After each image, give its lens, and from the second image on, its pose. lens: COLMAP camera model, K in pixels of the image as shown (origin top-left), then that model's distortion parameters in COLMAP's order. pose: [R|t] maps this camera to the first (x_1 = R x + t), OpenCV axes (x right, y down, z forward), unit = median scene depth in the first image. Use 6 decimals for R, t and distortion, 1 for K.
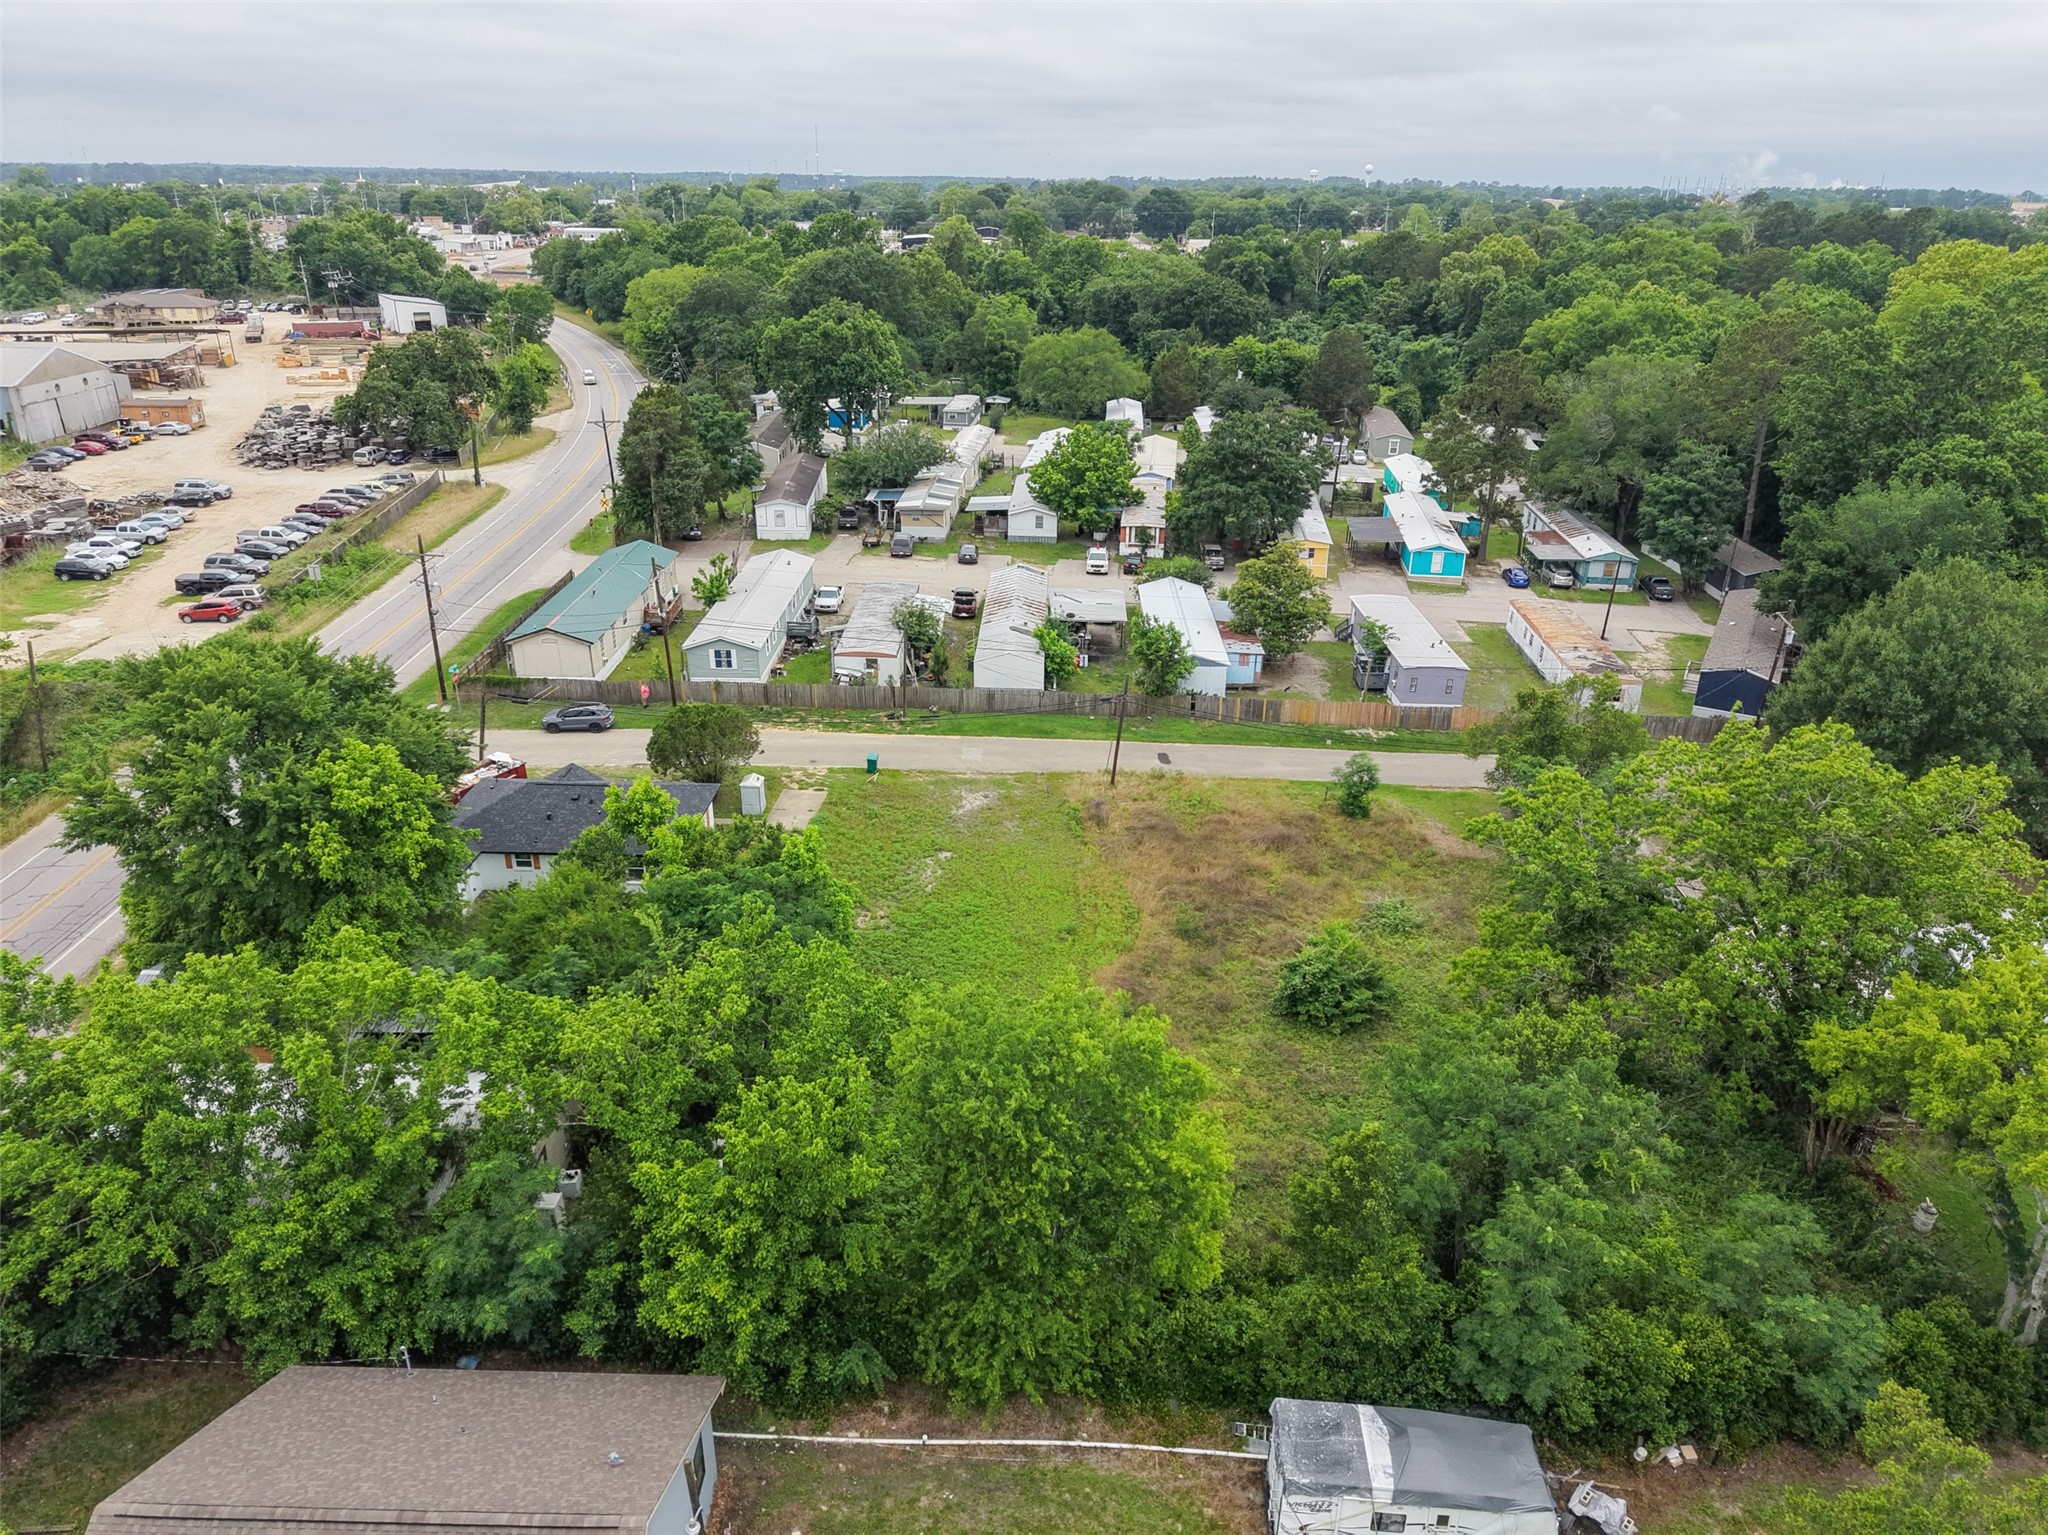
lens RADIAL K [[1367.7, 0, 1023.9], [0, 1367.7, 773.8], [0, 0, 1]] dist [0.026732, -0.027084]
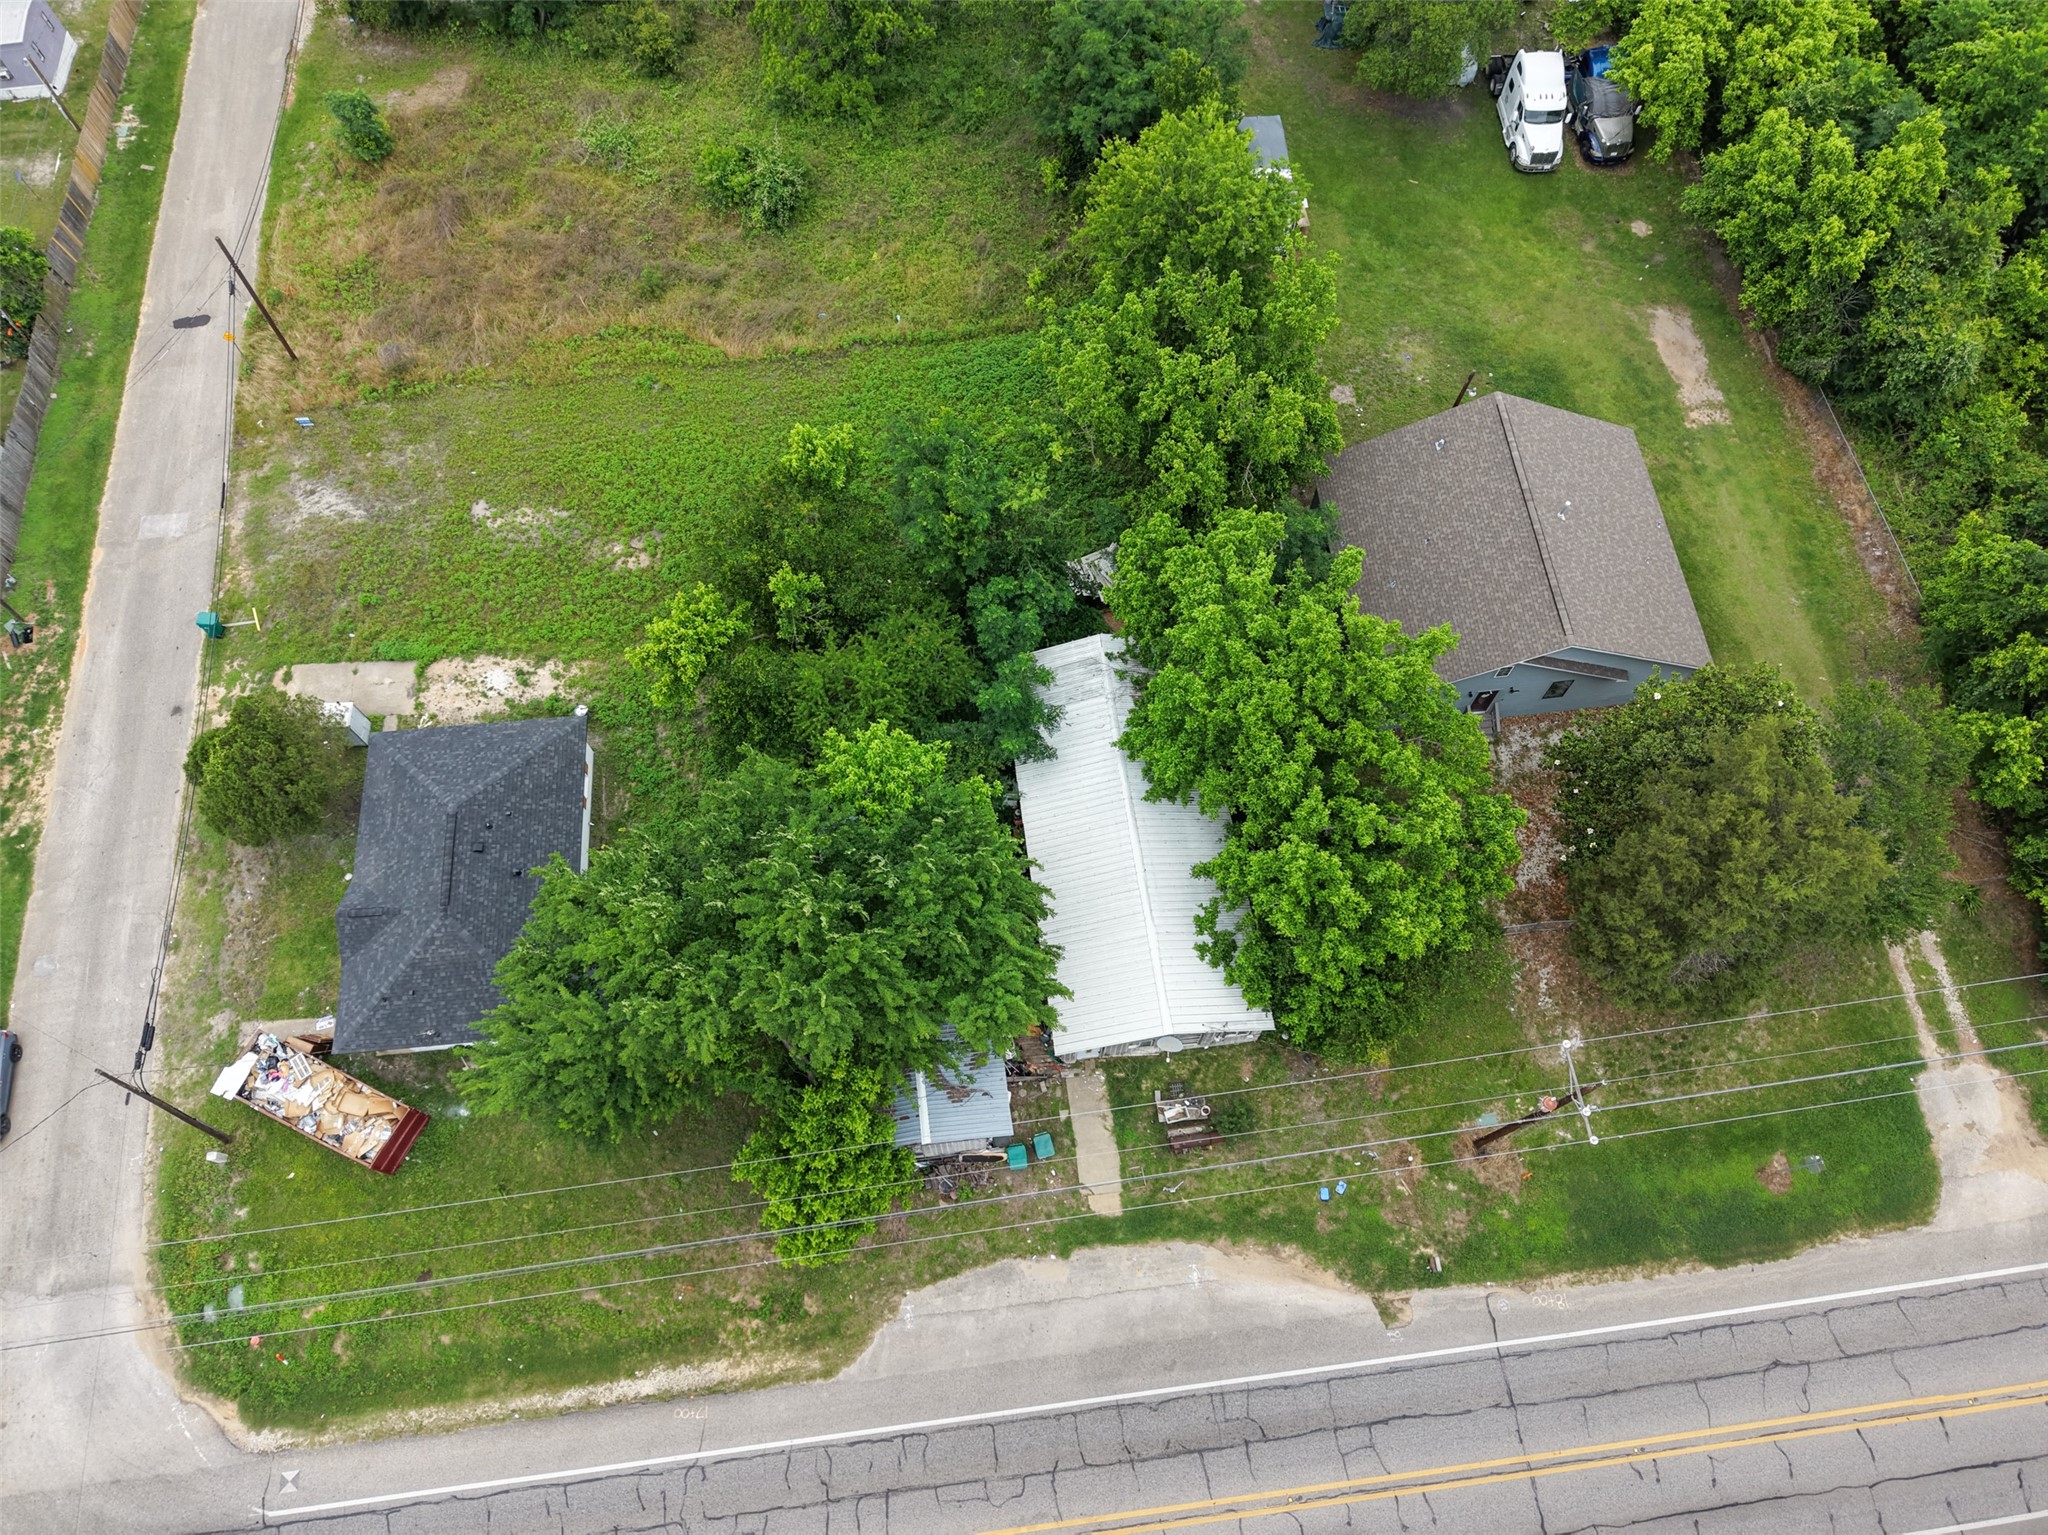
lens RADIAL K [[1367.7, 0, 1026.3], [0, 1367.7, 767.8], [0, 0, 1]] dist [0.026732, -0.027084]
pose [[-0.118696, -0.911917, 0.392835, -0.335107], [0.402227, 0.317557, 0.858703, -0.281273], [-0.907813, 0.259933, 0.329105, 0.259581]]
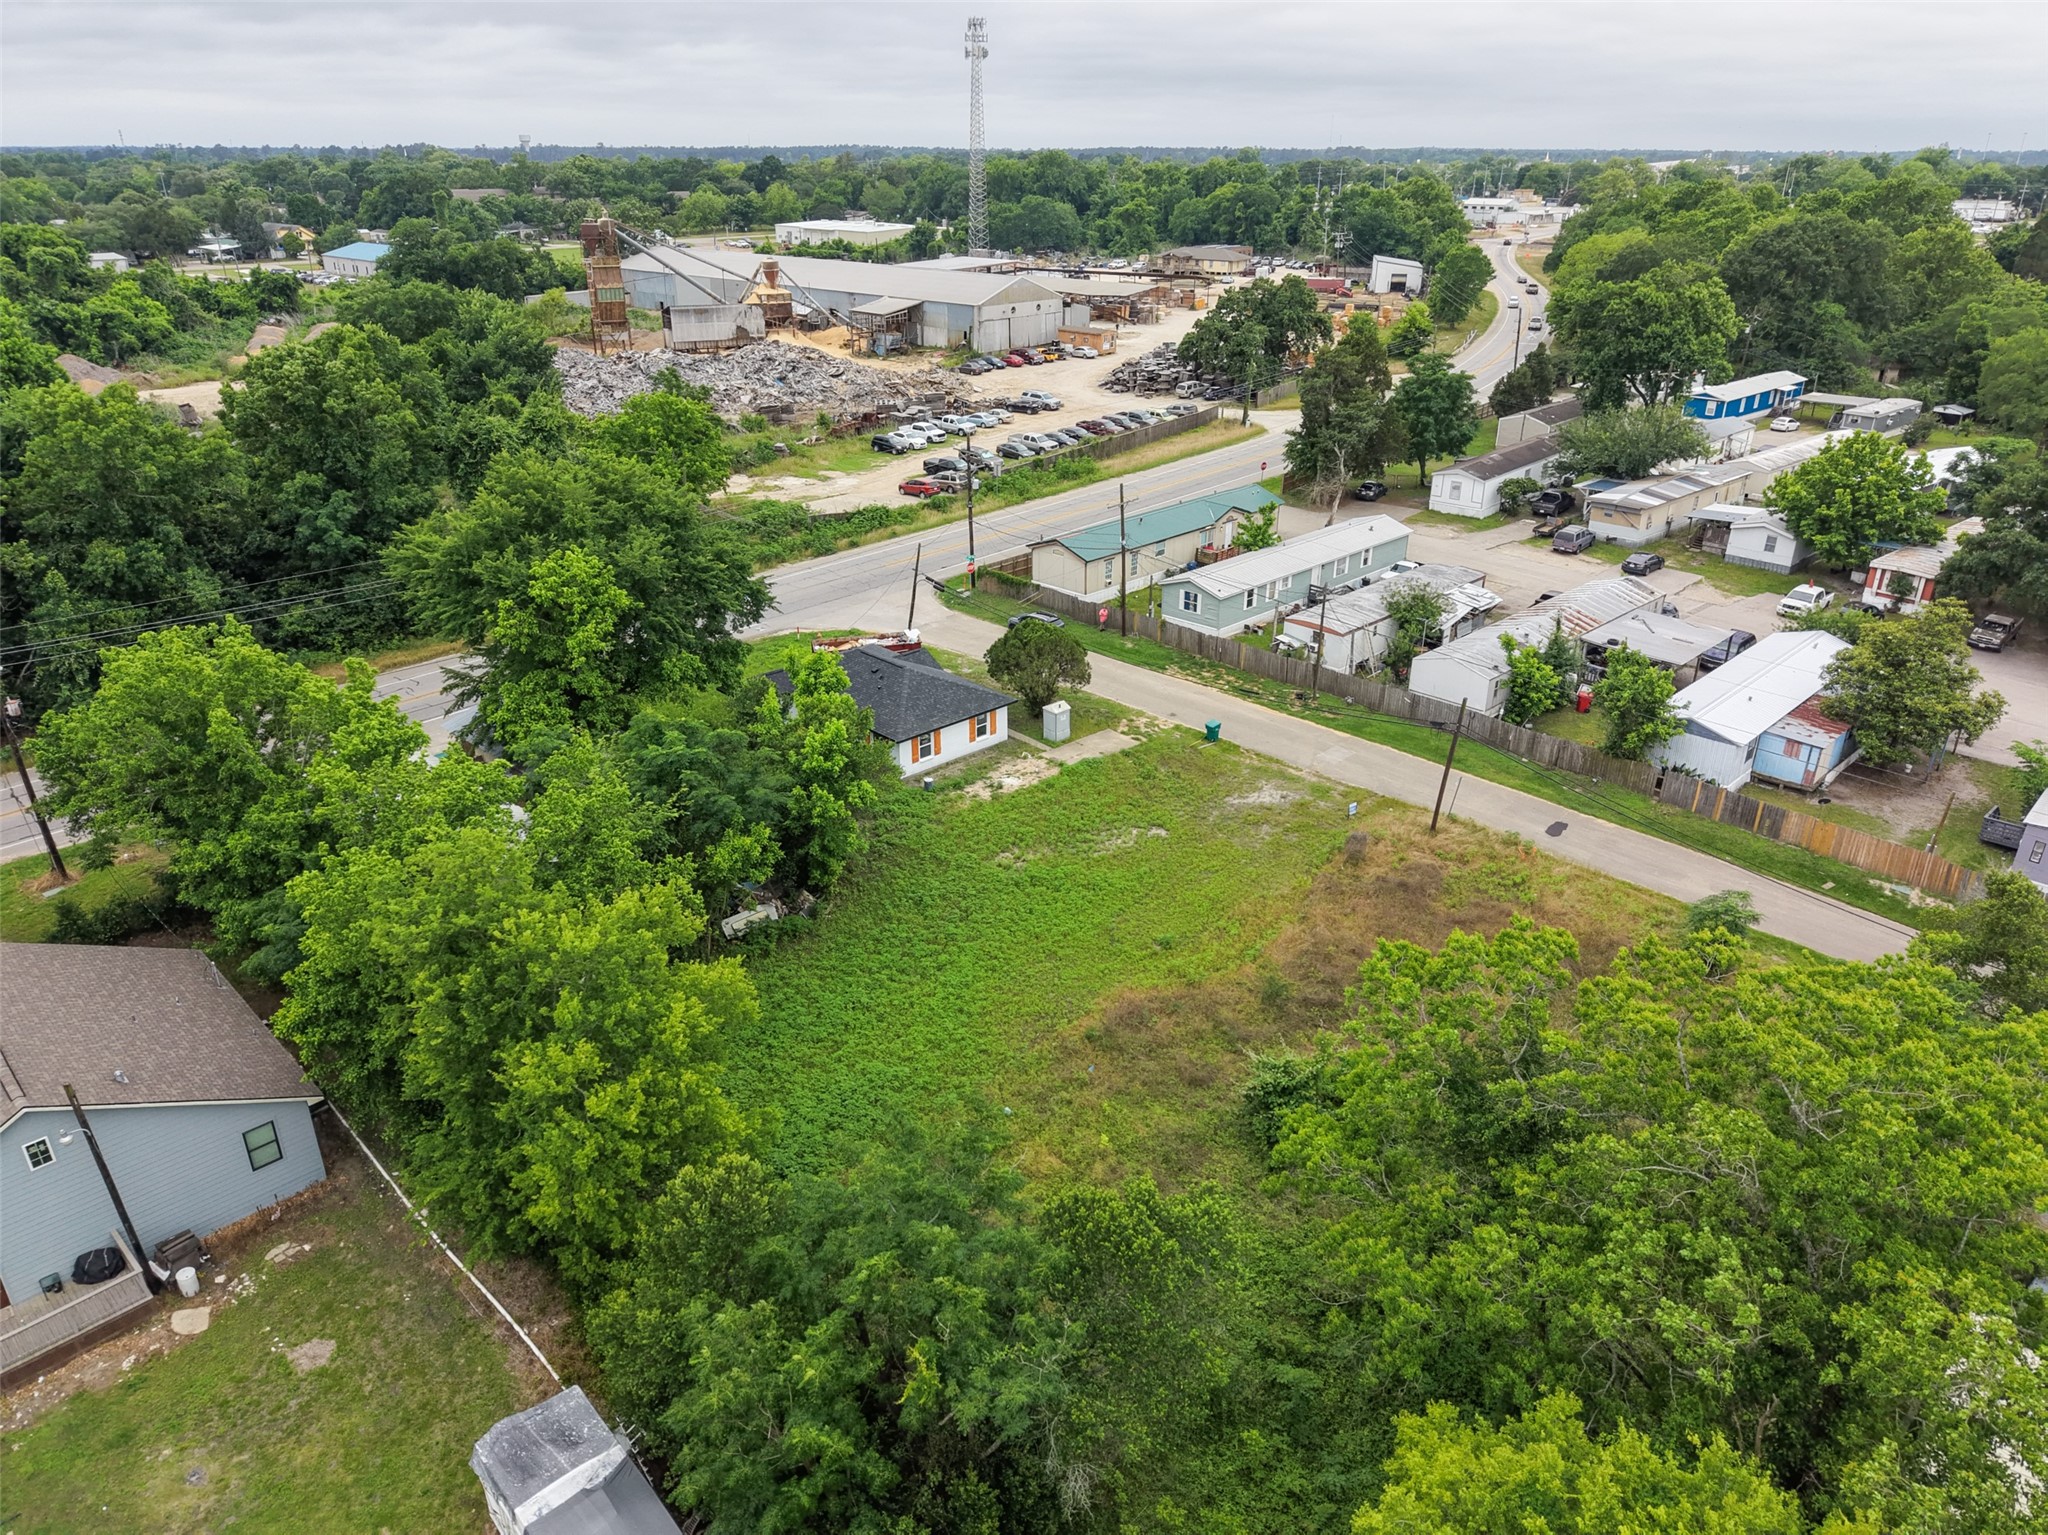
lens RADIAL K [[1367.7, 0, 1025.0], [0, 1367.7, 774.5], [0, 0, 1]] dist [0.026732, -0.027084]
pose [[0.719760, 0.279648, -0.635407, 0.256676], [-0.272354, 0.955647, 0.112079, -0.031489], [0.638568, 0.092385, 0.764000, 0.140822]]
